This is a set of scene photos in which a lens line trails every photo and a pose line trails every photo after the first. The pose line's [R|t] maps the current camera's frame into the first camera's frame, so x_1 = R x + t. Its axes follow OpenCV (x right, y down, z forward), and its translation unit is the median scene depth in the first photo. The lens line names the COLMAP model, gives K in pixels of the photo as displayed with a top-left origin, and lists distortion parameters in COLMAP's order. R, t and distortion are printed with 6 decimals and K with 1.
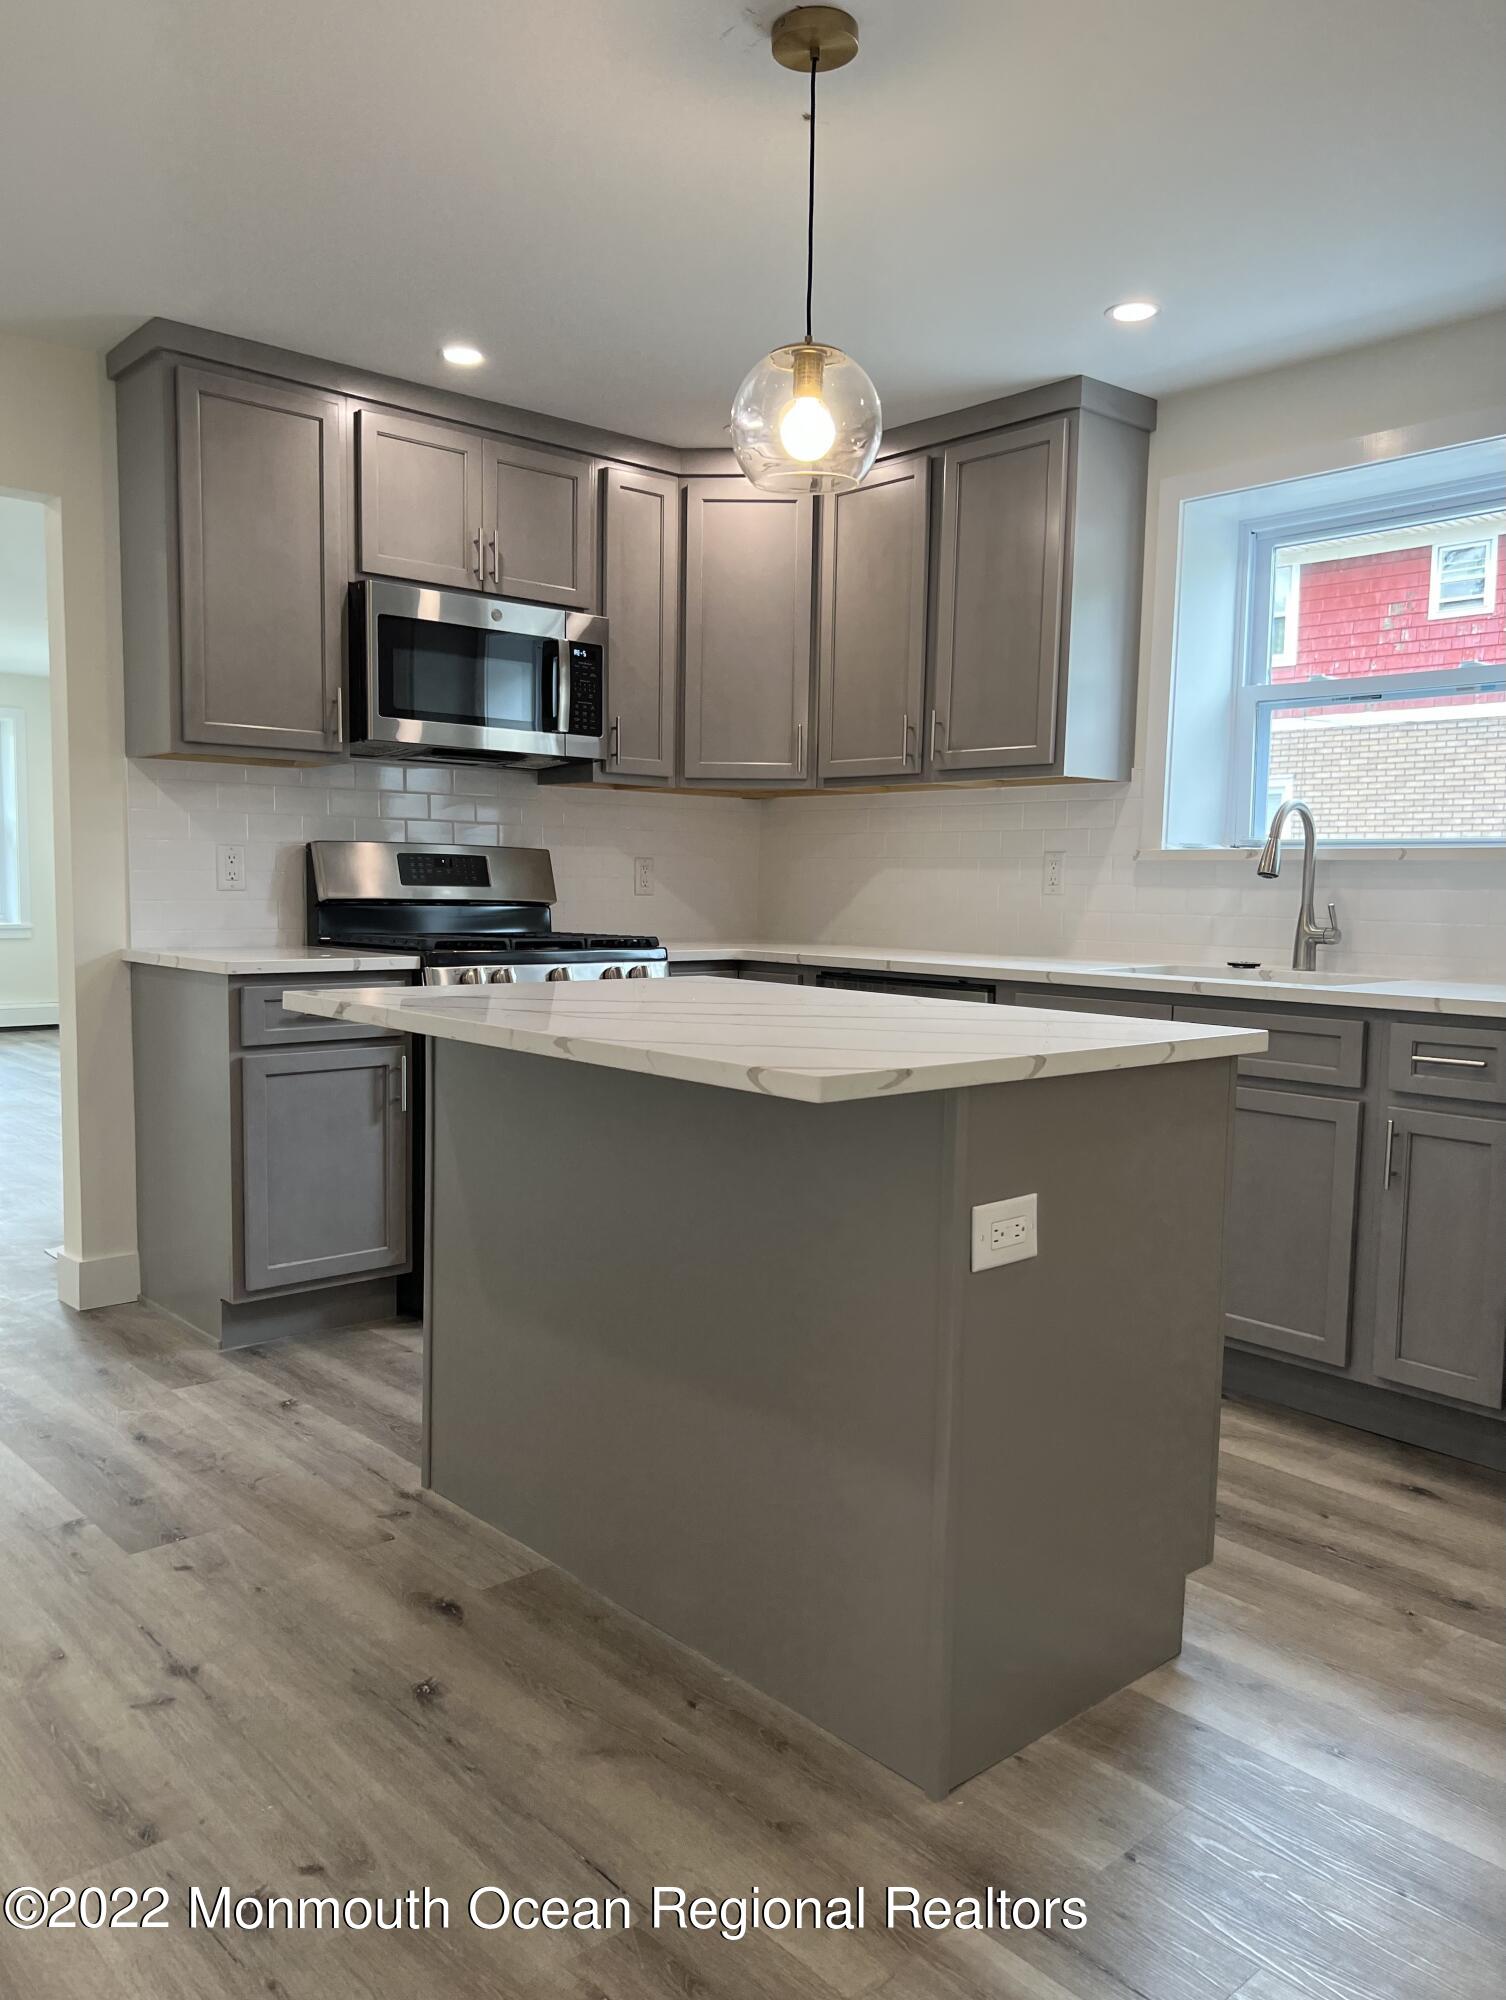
lens RADIAL K [[1486.0, 0, 741.5], [0, 1486.0, 1008.7], [0, 0, 1]] dist [0.047566, -0.055240]
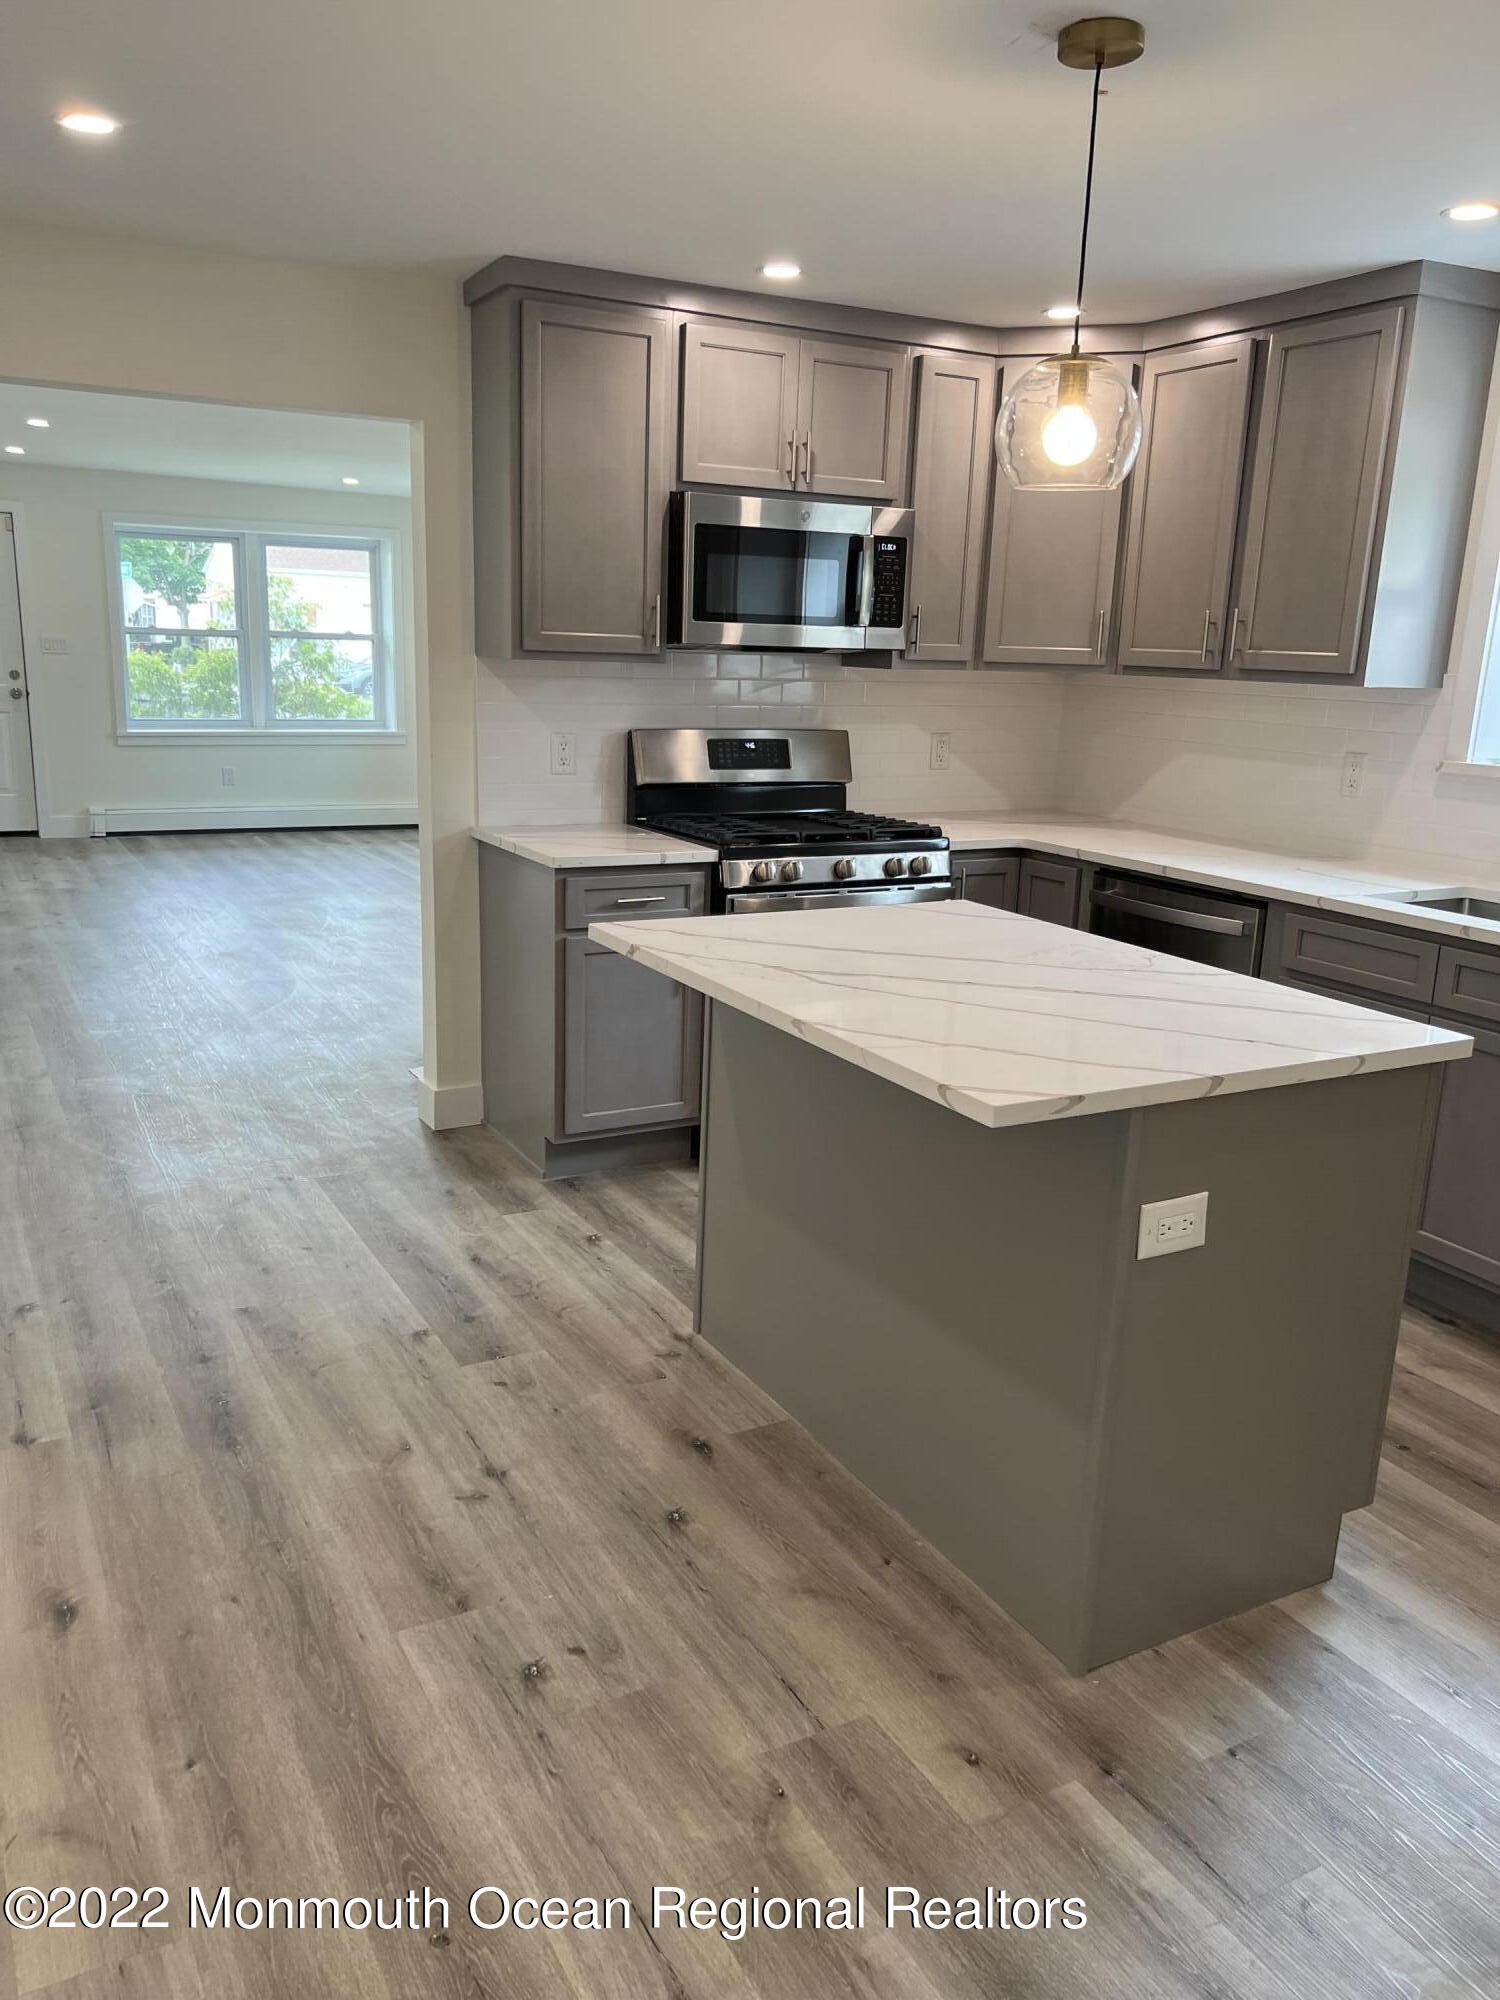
lens RADIAL K [[1479.3, 0, 738.1], [0, 1479.3, 987.6], [0, 0, 1]] dist [0.044006, -0.054502]
pose [[0.973342, 0.067571, -0.219181, 0.053971], [-0.036901, 0.989304, 0.141121, -0.104760], [0.226372, -0.129271, 0.965425, -0.084853]]
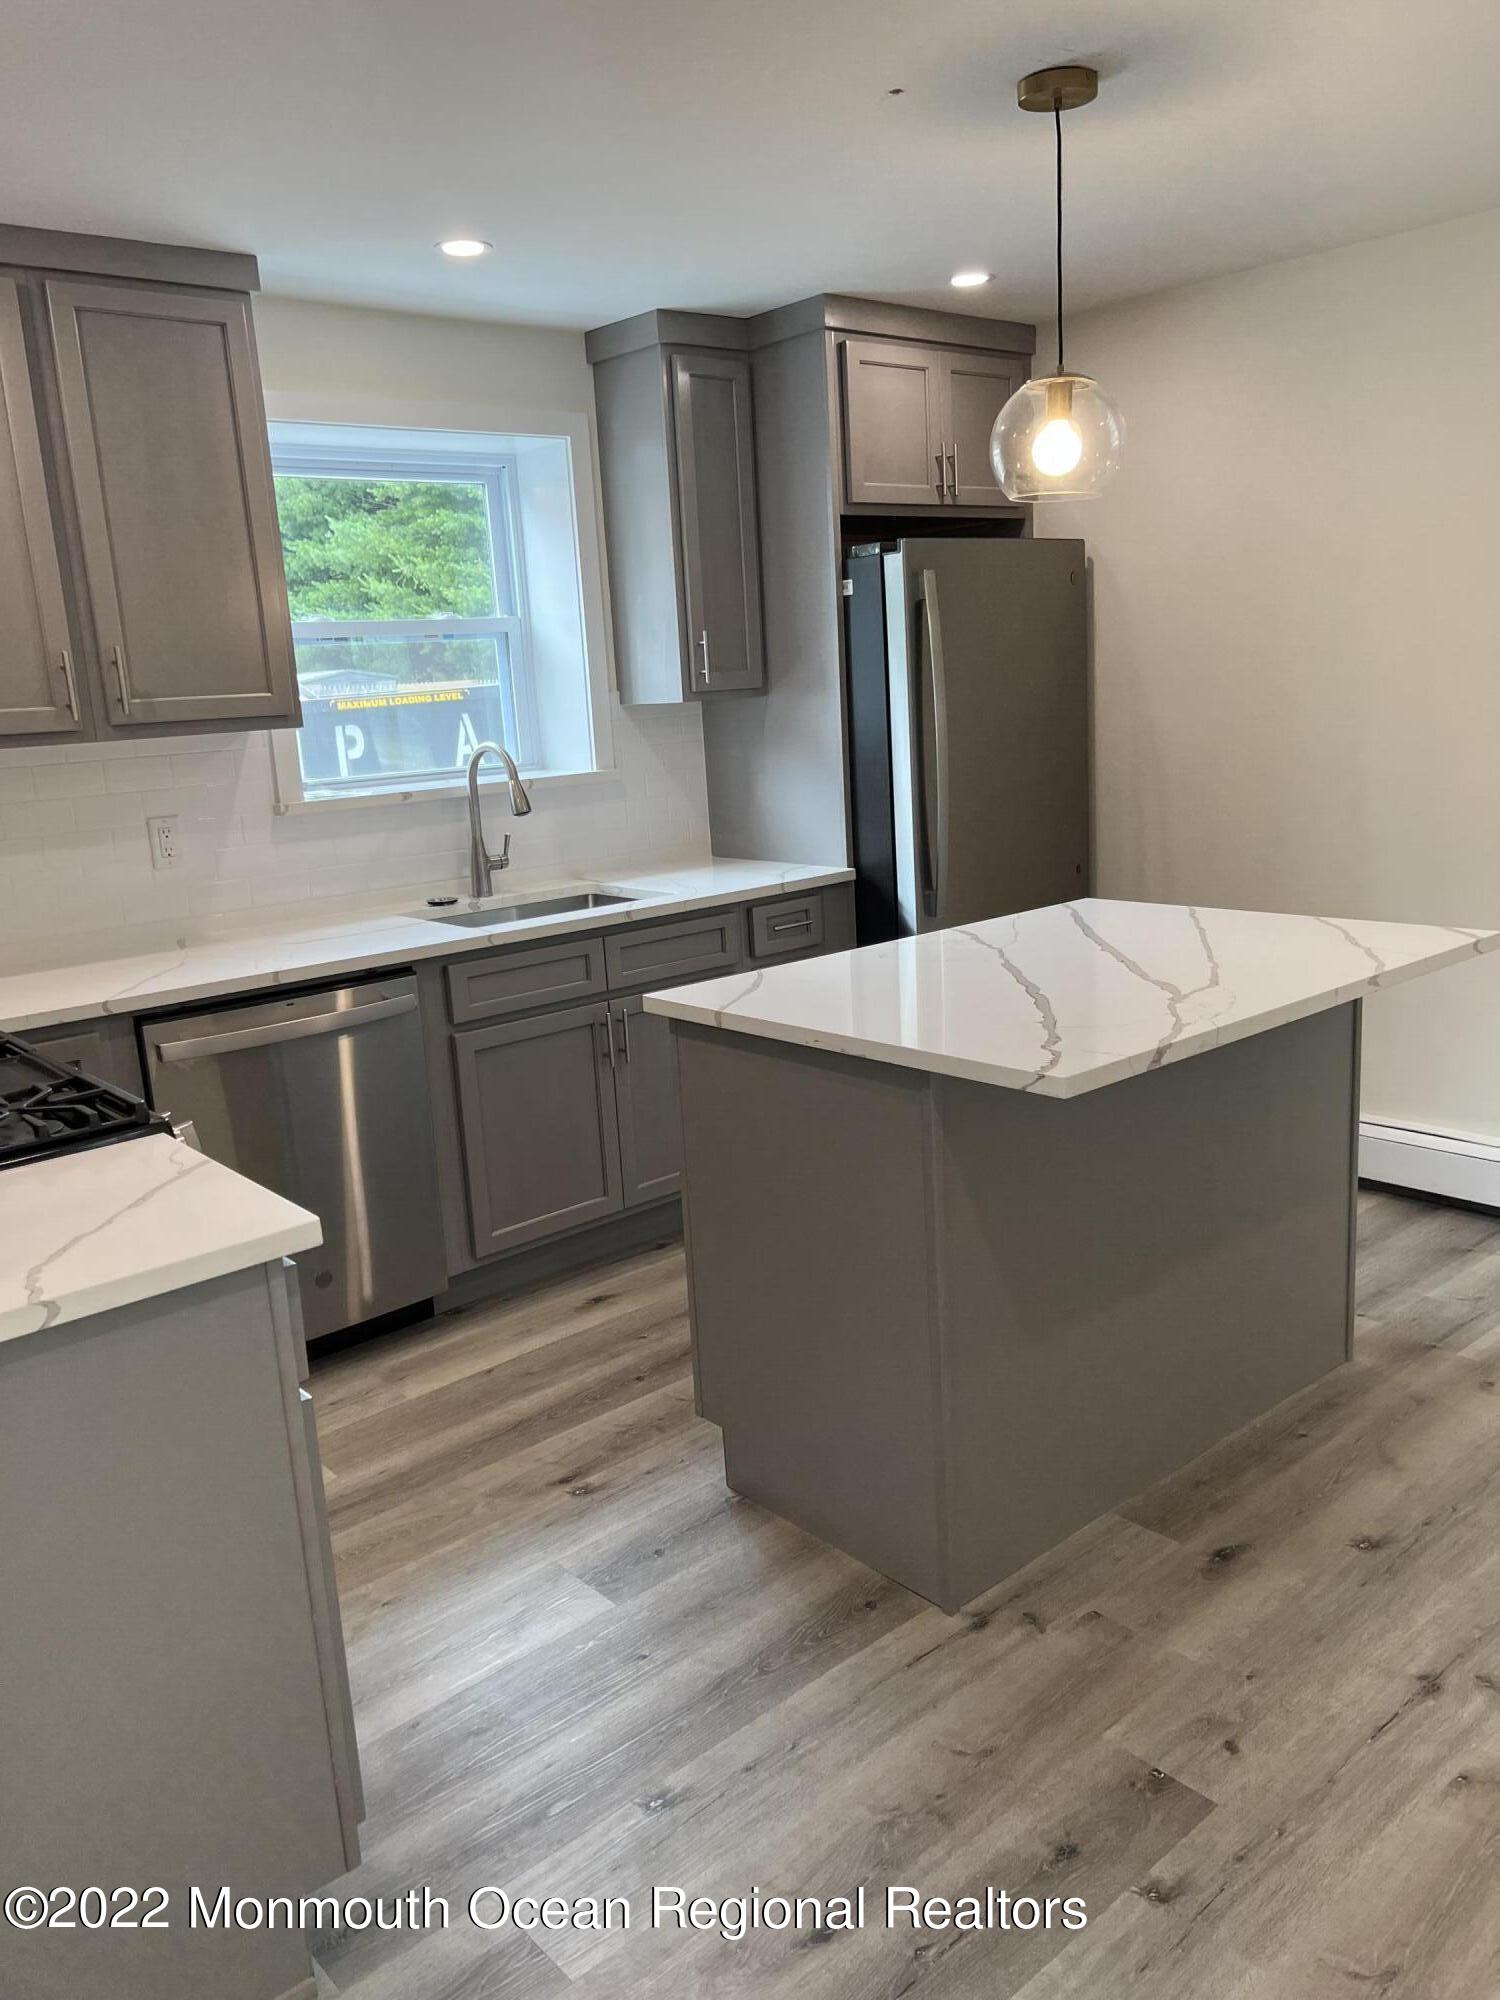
lens RADIAL K [[1486.0, 0, 738.5], [0, 1486.0, 1008.7], [0, 0, 1]] dist [0.047566, -0.055240]
pose [[0.037476, -0.234817, 0.971317, -0.849498], [0.150556, 0.962231, 0.226812, -0.198972], [-0.987891, 0.137738, 0.071414, 0.889534]]
